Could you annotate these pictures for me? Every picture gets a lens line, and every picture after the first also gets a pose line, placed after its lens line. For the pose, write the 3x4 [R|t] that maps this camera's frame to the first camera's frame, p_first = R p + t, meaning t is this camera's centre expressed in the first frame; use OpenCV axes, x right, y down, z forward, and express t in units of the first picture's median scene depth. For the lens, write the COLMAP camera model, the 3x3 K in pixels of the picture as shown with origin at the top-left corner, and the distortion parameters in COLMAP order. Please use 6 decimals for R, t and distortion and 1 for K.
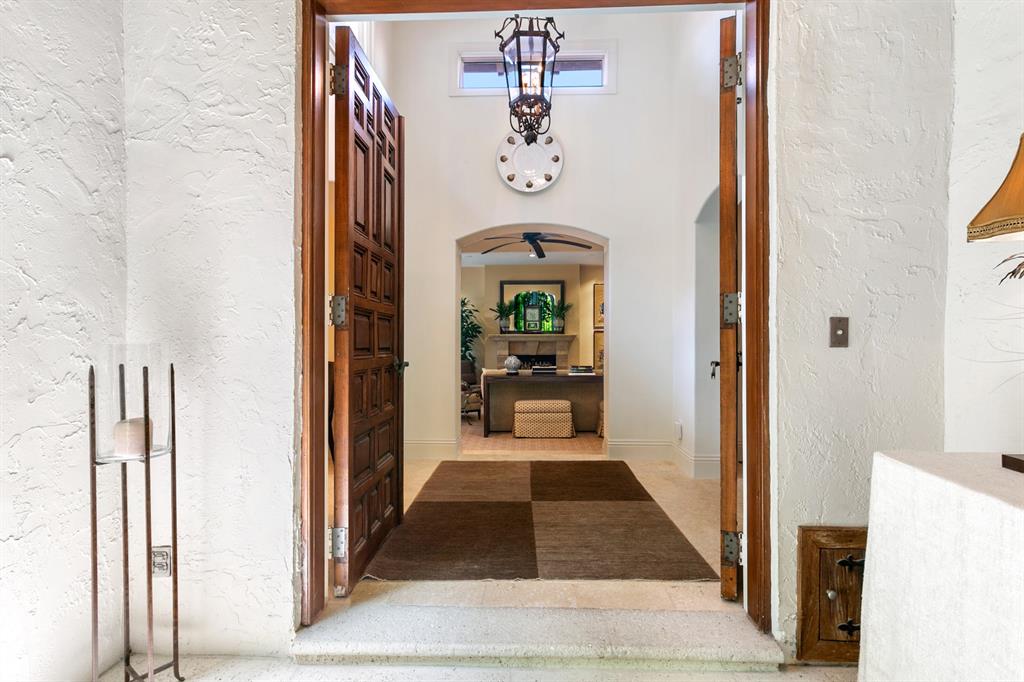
lens RADIAL K [[503.6, 0, 513.9], [0, 503.6, 341.6], [0, 0, 1]] dist [-0.000112, 0.000001]
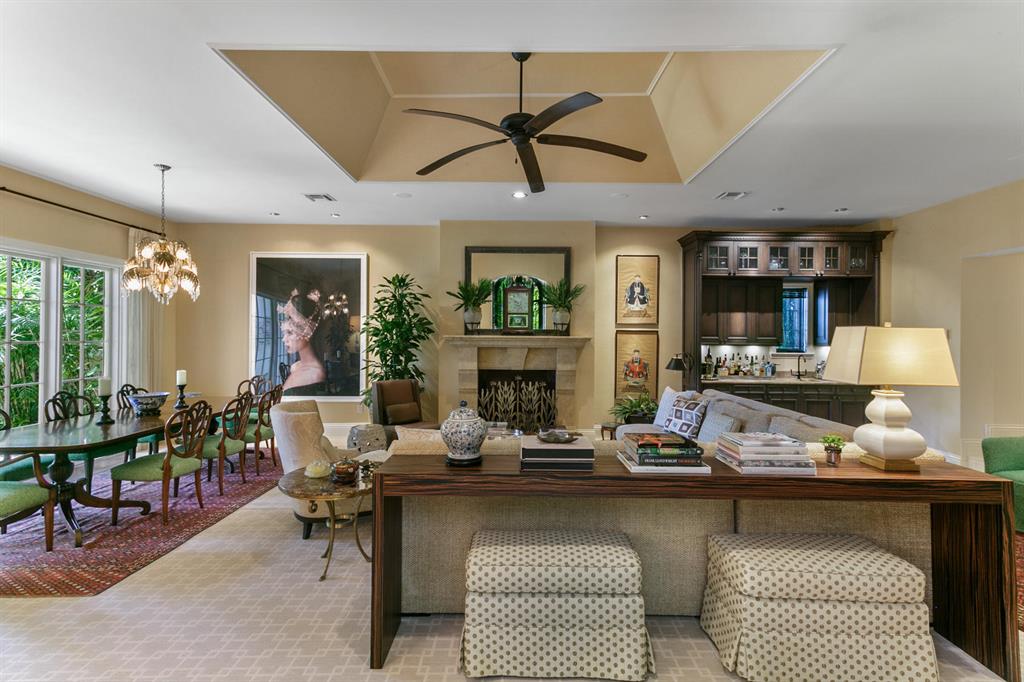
lens RADIAL K [[503.6, 0, 510.7], [0, 503.6, 336.2], [0, 0, 1]] dist [-0.000112, 0.000001]
pose [[0.999510, 0.009681, 0.029766, 0.011004], [-0.009682, 0.999953, -0.000118, -0.013374], [-0.029766, -0.000170, 0.999557, 0.396147]]
